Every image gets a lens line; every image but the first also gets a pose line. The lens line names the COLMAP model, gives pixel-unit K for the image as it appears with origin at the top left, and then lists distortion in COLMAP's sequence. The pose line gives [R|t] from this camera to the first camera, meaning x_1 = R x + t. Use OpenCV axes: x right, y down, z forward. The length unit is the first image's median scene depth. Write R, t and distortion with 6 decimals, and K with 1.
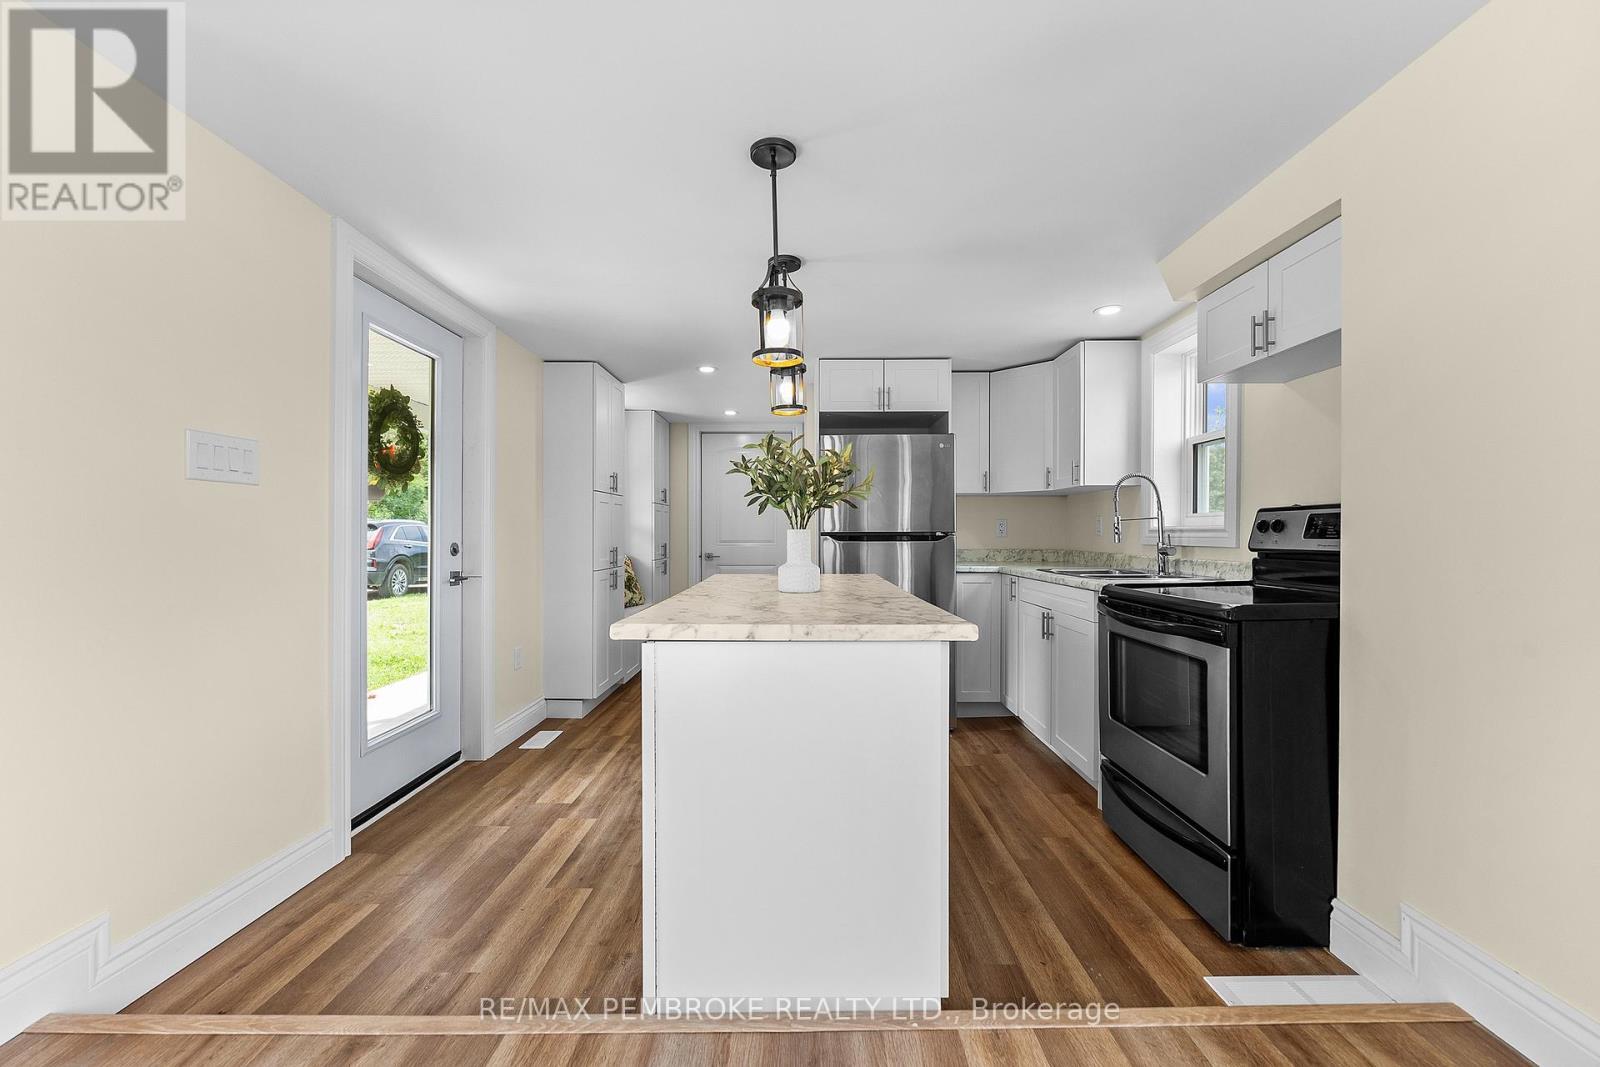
lens RADIAL K [[675.2, 0, 786.2], [0, 675.2, 536.1], [0, 0, 1]] dist [0.001676, -0.000865]
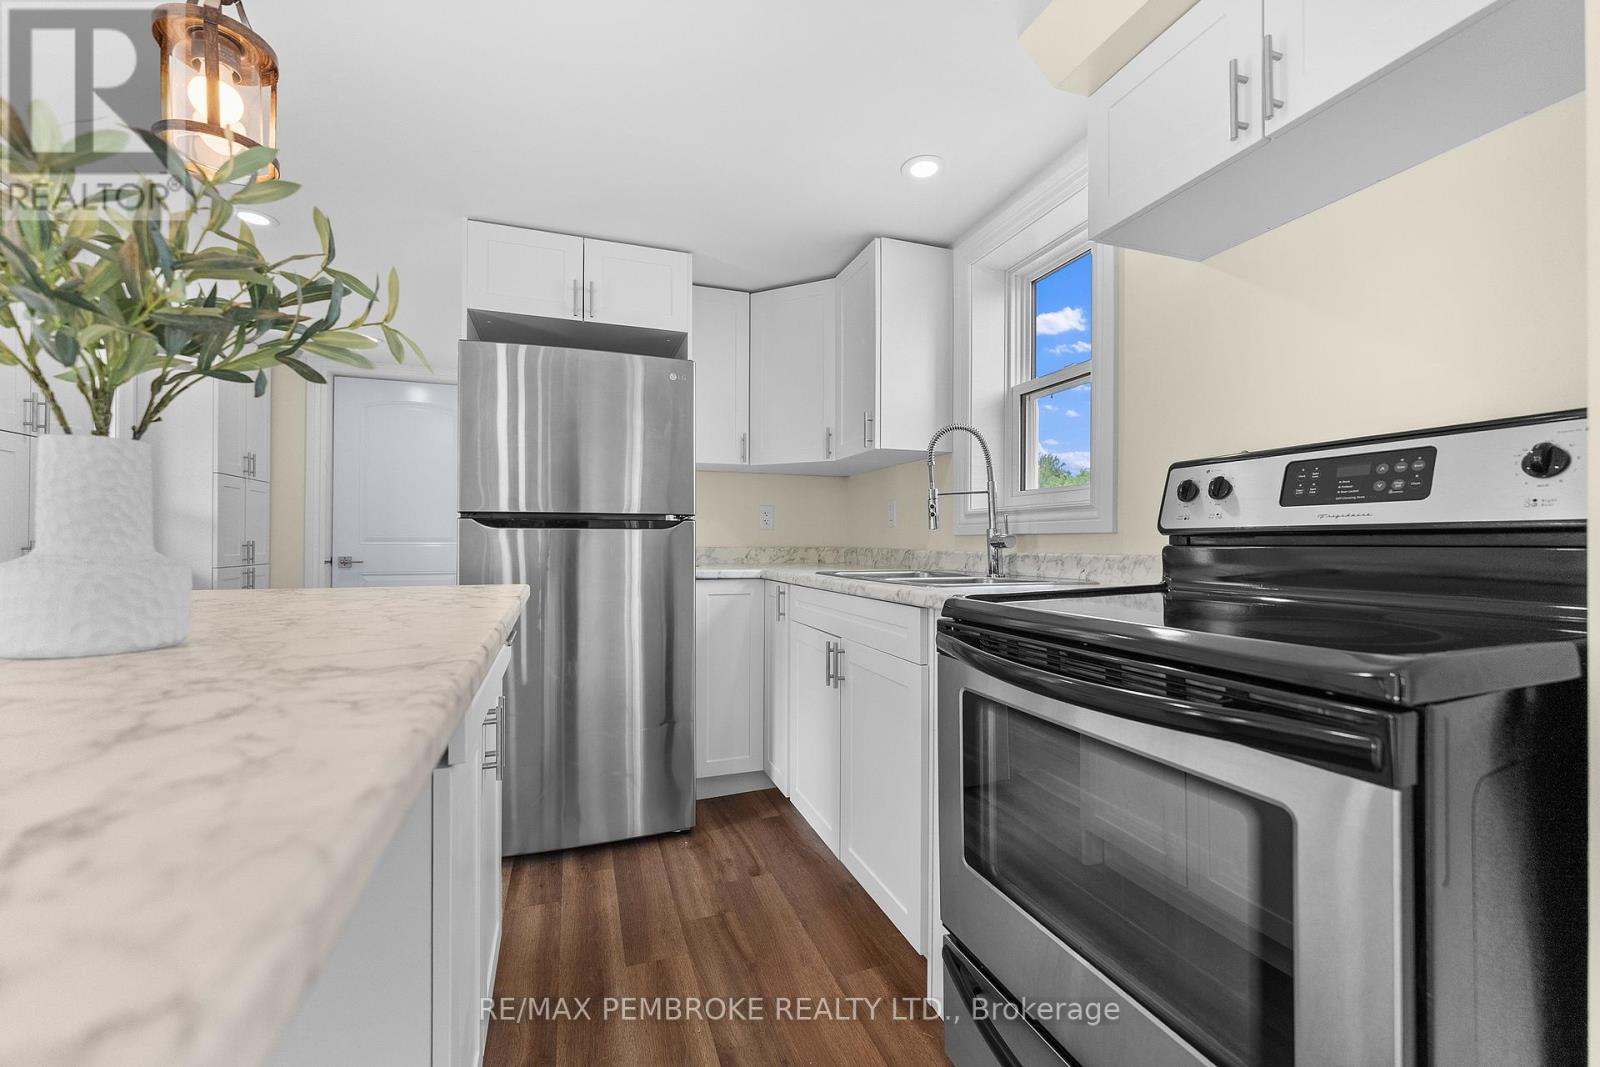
lens RADIAL K [[675.2, 0, 801.3], [0, 675.2, 536.1], [0, 0, 1]] dist [0.001676, -0.000865]
pose [[0.937561, 0.006672, 0.347757, 0.147910], [-0.002049, 0.999905, -0.013657, 0.026214], [-0.347815, 0.012092, 0.937485, 0.444615]]
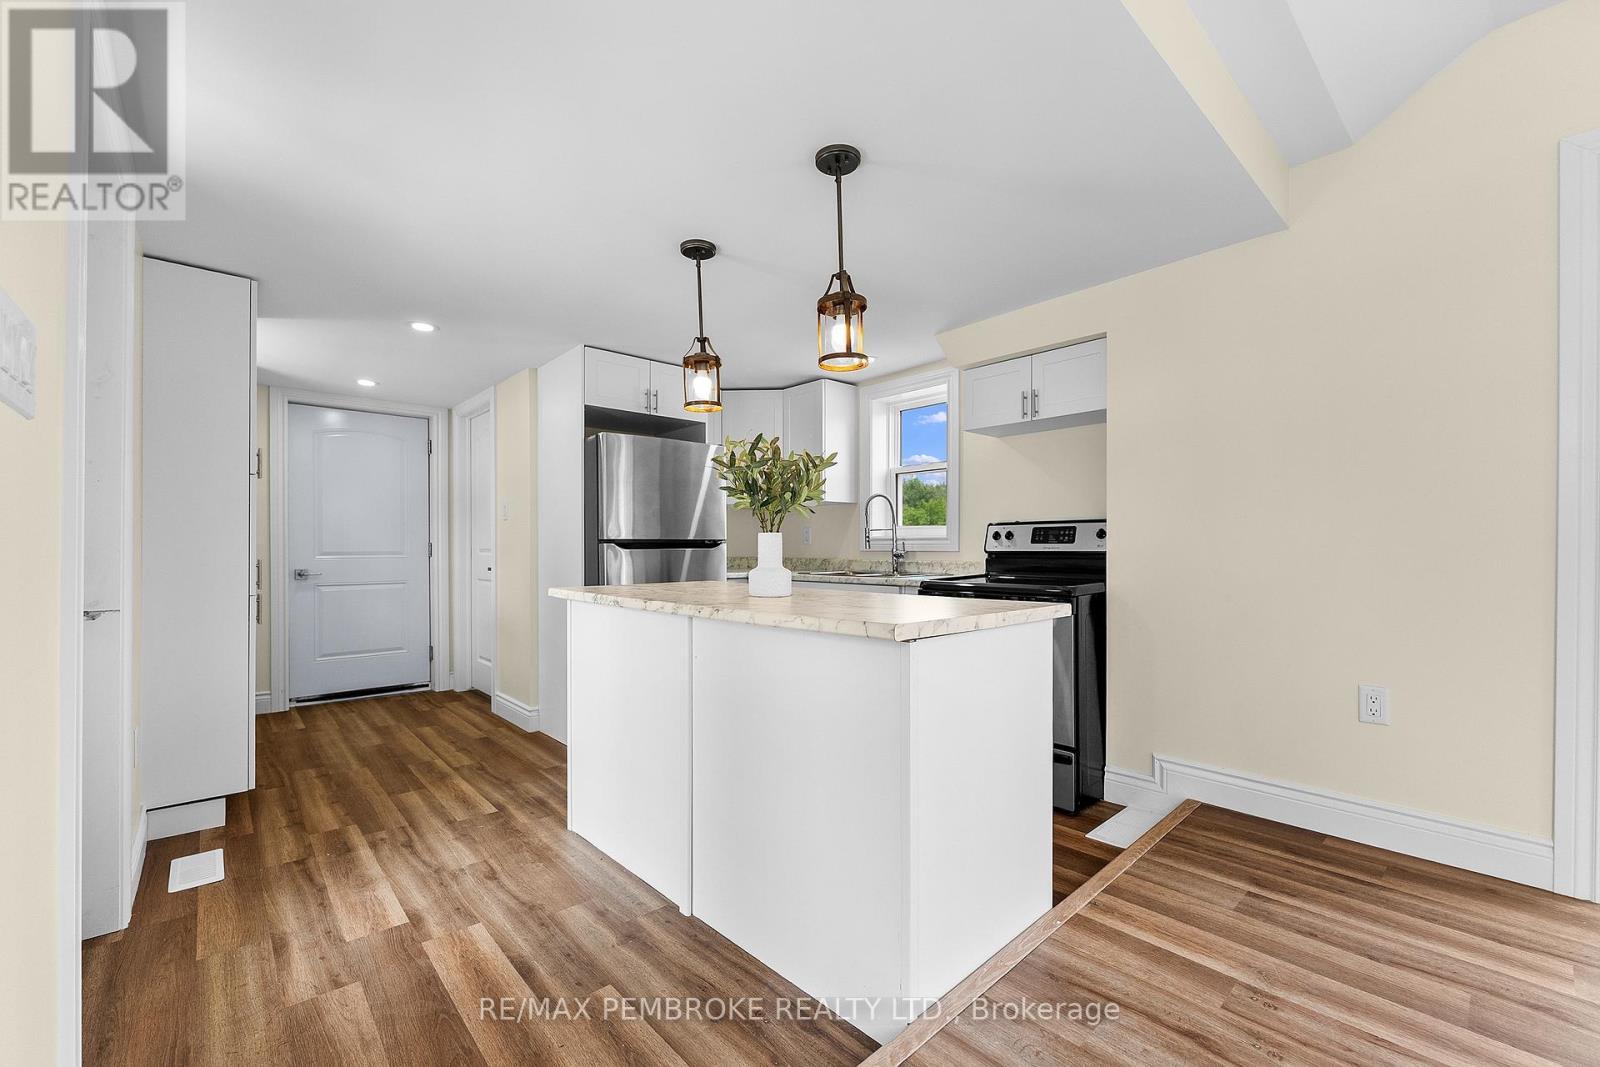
lens RADIAL K [[675.2, 0, 821.4], [0, 675.2, 550.6], [0, 0, 1]] dist [0.001676, -0.000865]
pose [[0.716817, -0.004390, 0.697248, -0.444465], [0.003835, 0.999990, 0.002353, 0.009899], [-0.697251, 0.000987, 0.716826, 0.177924]]
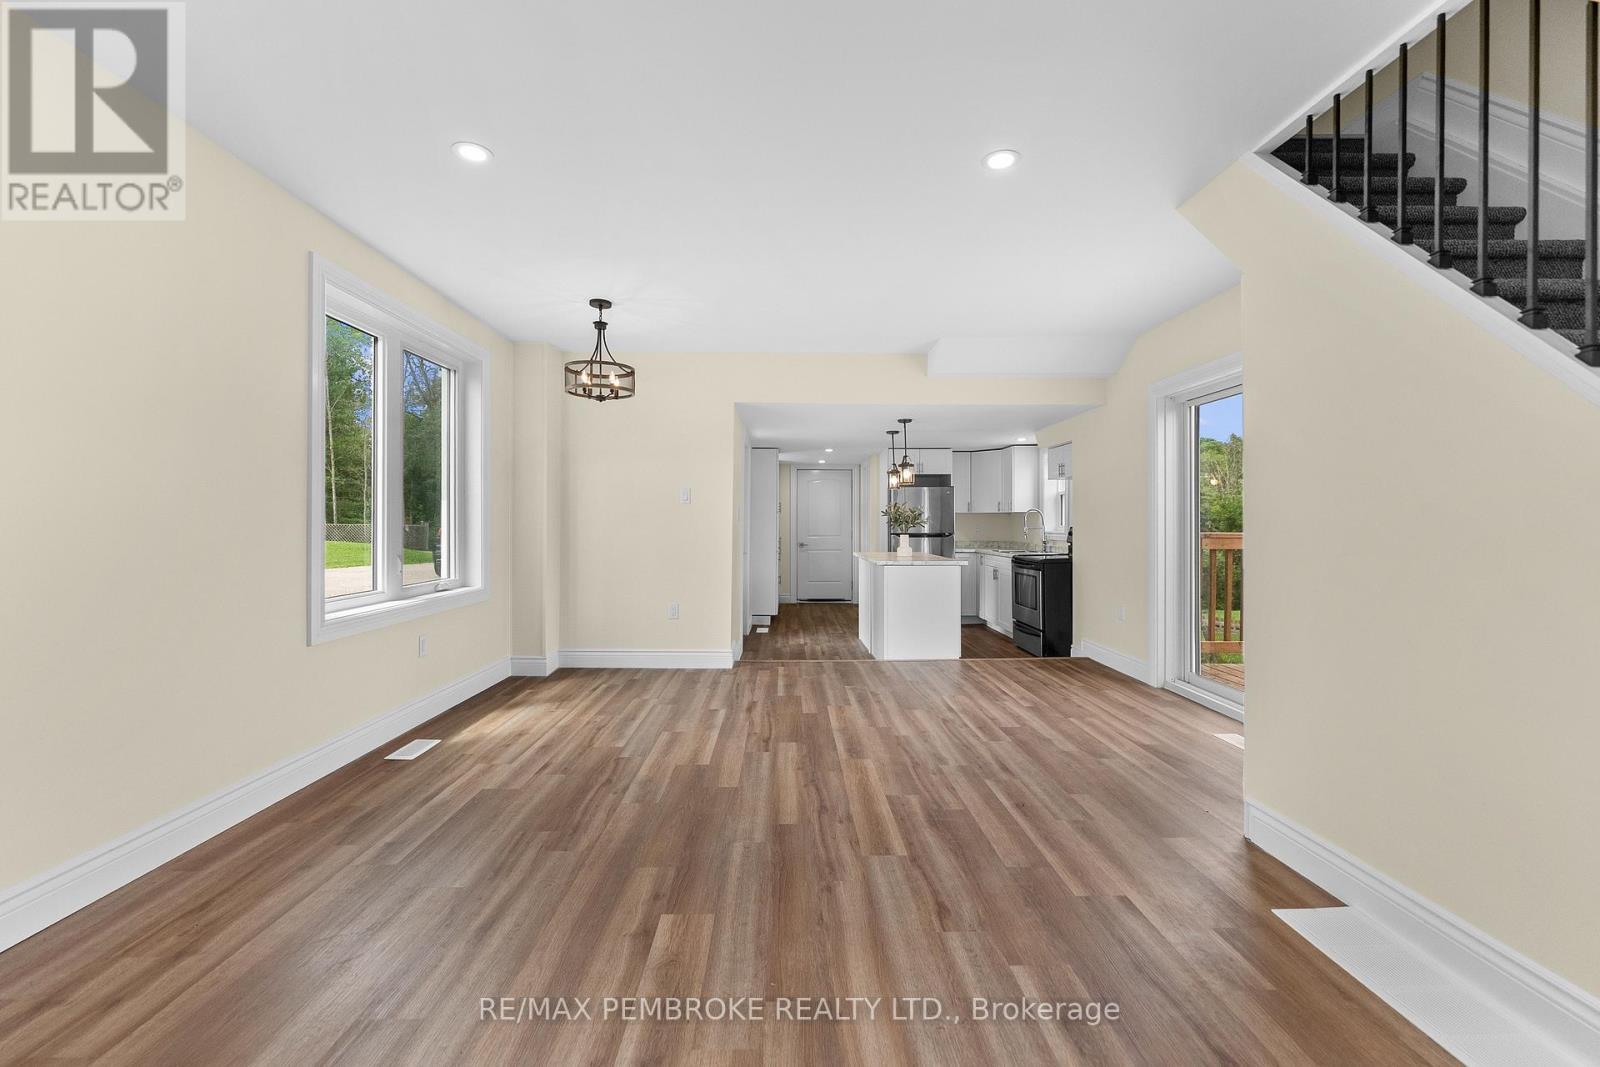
lens RADIAL K [[675.2, 0, 760.7], [0, 675.2, 524.7], [0, 0, 1]] dist [0.001676, -0.000865]
pose [[0.999952, -0.002325, -0.009556, -0.403455], [0.002276, 0.999984, -0.005103, -0.028870], [0.009568, 0.005081, 0.999941, -1.345680]]
